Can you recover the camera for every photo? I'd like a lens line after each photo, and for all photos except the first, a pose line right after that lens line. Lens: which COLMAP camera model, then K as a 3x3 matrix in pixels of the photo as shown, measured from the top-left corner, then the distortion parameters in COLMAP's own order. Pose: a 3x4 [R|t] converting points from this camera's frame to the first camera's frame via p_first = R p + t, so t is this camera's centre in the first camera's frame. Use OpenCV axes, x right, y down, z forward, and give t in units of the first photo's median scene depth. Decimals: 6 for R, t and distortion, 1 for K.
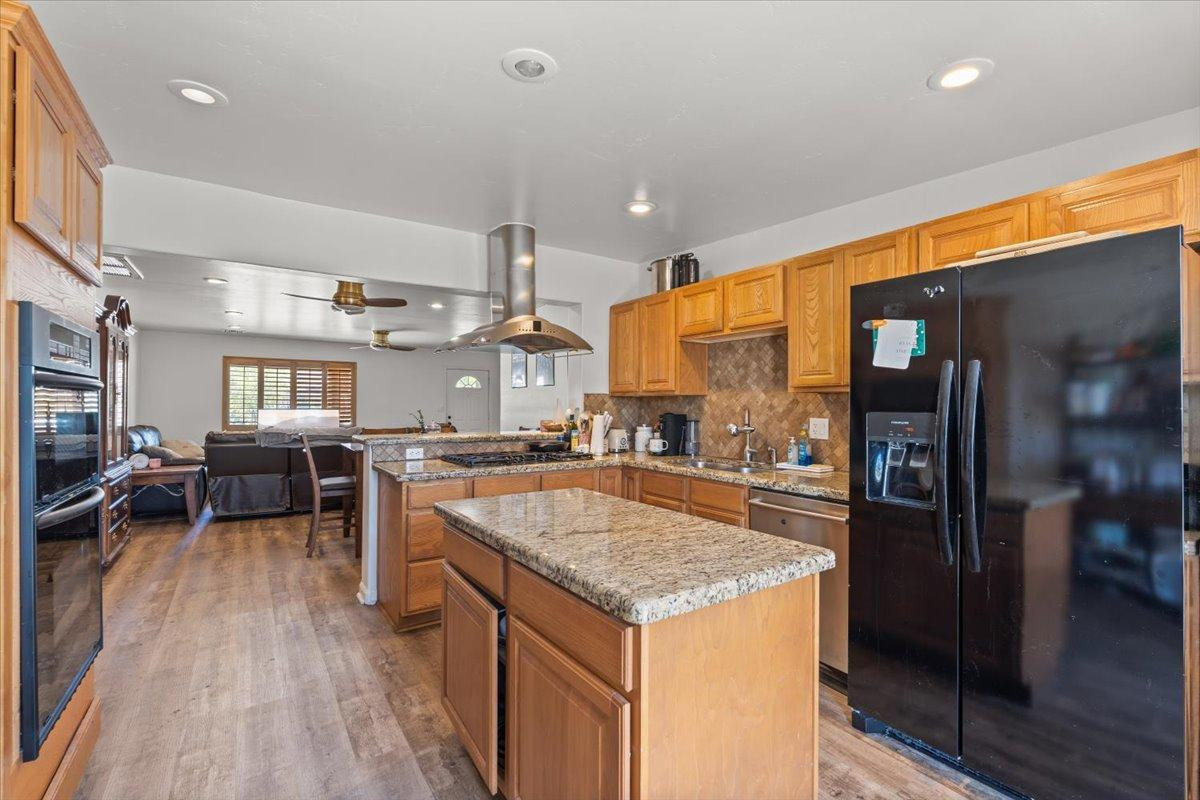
lens RADIAL K [[547.0, 0, 608.2], [0, 547.0, 405.1], [0, 0, 1]] dist [-0.000473, -0.001671]
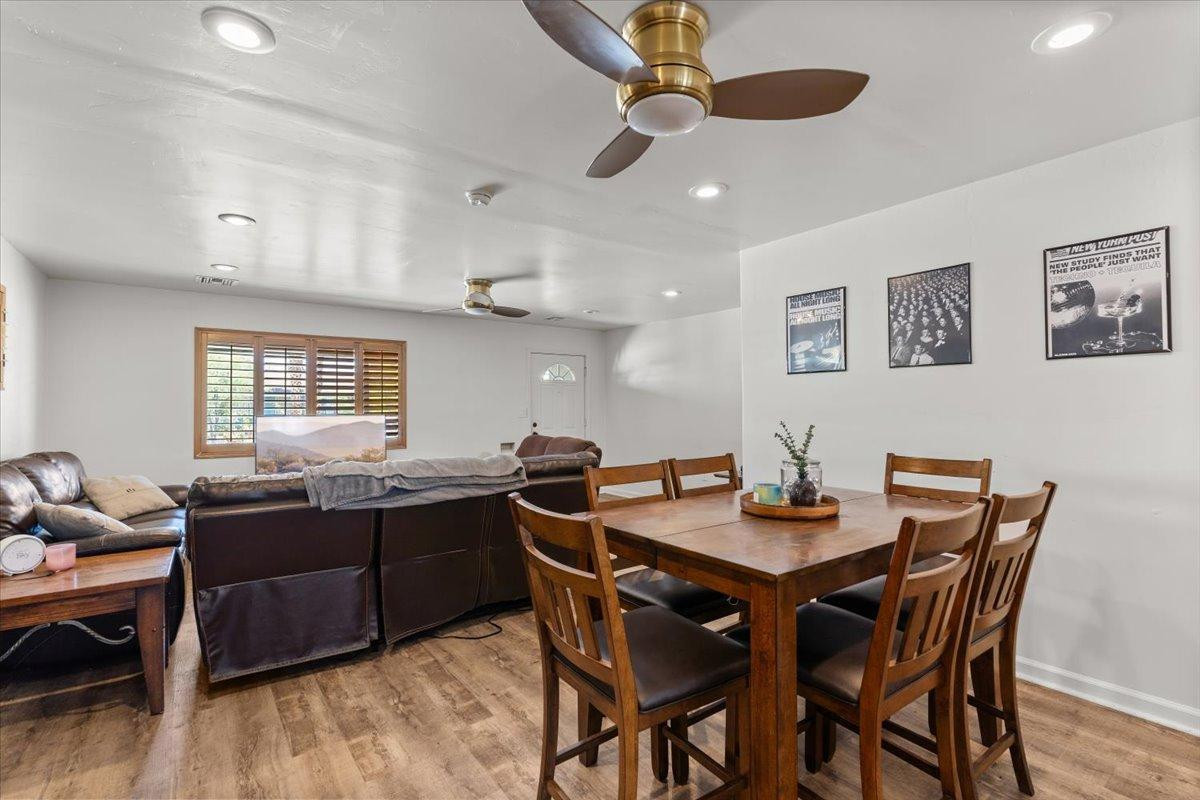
lens RADIAL K [[547.0, 0, 593.2], [0, 547.0, 407.5], [0, 0, 1]] dist [-0.000473, -0.001671]
pose [[0.998522, -0.007690, 0.053805, -0.326892], [0.007286, 0.999944, 0.007711, -0.004685], [-0.053862, -0.007308, 0.998522, 0.412717]]
